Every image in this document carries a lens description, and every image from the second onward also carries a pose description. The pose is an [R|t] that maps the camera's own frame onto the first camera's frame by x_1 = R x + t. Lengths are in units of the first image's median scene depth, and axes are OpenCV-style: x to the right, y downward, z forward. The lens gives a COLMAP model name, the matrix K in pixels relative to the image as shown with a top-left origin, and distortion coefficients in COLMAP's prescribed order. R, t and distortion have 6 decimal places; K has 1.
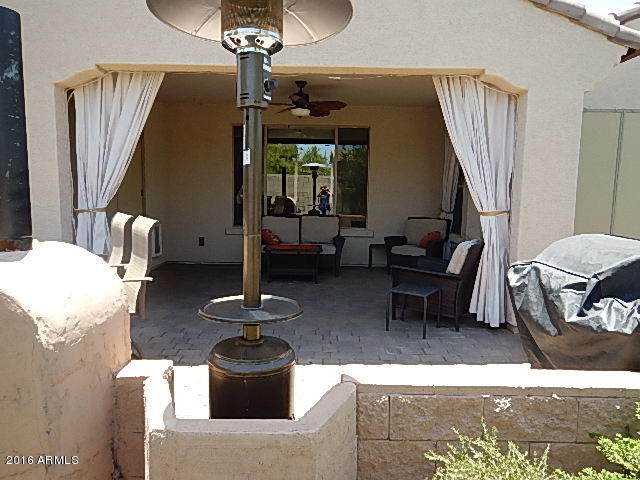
lens RADIAL K [[452.5, 0, 320.0], [0, 452.5, 240.0], [0, 0, 1]] dist [-0.000823, -0.000214]
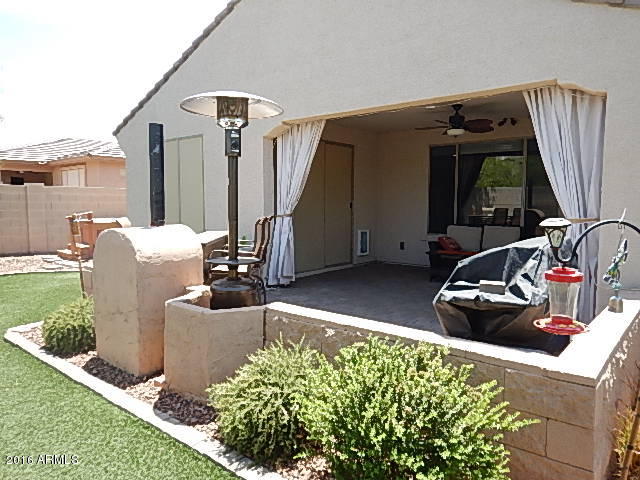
lens RADIAL K [[452.5, 0, 320.0], [0, 452.5, 240.0], [0, 0, 1]] dist [-0.000823, -0.000214]
pose [[0.776818, 0.040554, -0.628418, 0.561305], [-0.061426, 0.998045, -0.011524, 0.026808], [0.626722, 0.047553, 0.777791, -0.104690]]
